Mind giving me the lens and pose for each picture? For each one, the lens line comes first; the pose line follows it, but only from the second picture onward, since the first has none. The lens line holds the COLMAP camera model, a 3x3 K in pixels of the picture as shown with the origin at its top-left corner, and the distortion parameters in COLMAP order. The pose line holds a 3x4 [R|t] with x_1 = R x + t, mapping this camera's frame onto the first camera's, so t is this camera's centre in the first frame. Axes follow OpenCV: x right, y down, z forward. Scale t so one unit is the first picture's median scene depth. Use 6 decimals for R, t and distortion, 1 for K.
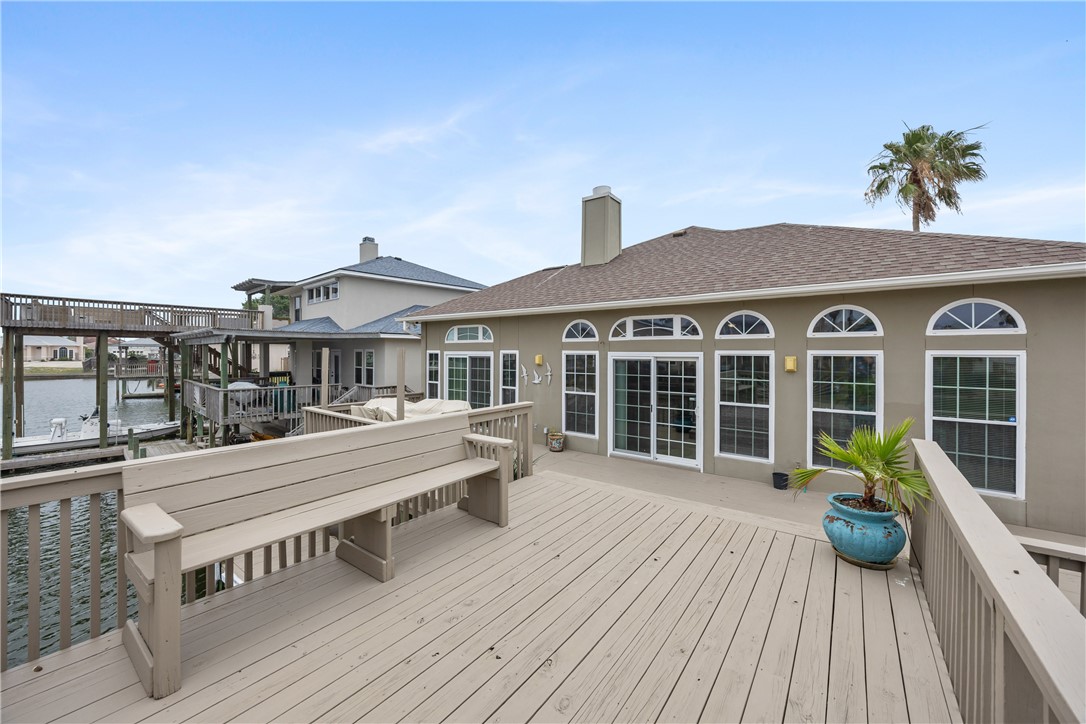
lens RADIAL K [[414.4, 0, 538.2], [0, 414.4, 350.6], [0, 0, 1]] dist [-0.006271, 0.000008]
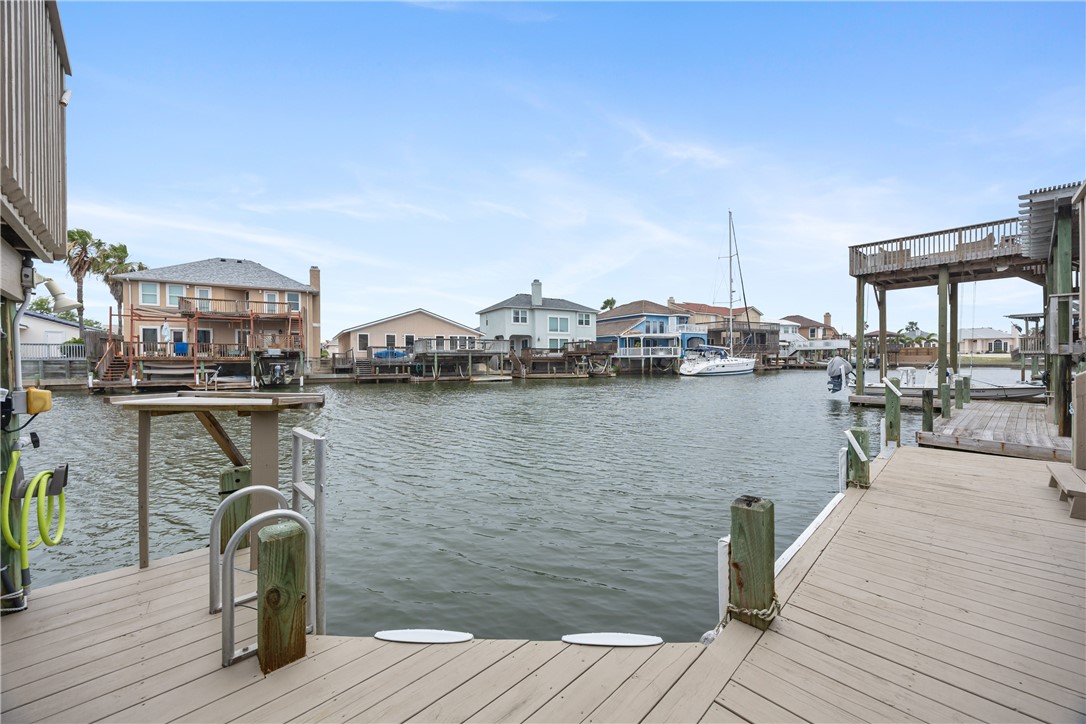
lens RADIAL K [[414.4, 0, 540.5], [0, 414.4, 359.3], [0, 0, 1]] dist [-0.006271, 0.000008]
pose [[-0.141537, 0.004666, -0.989922, -0.080701], [0.014320, 0.999894, 0.002665, 0.214547], [0.989829, -0.013799, -0.141589, 0.417293]]
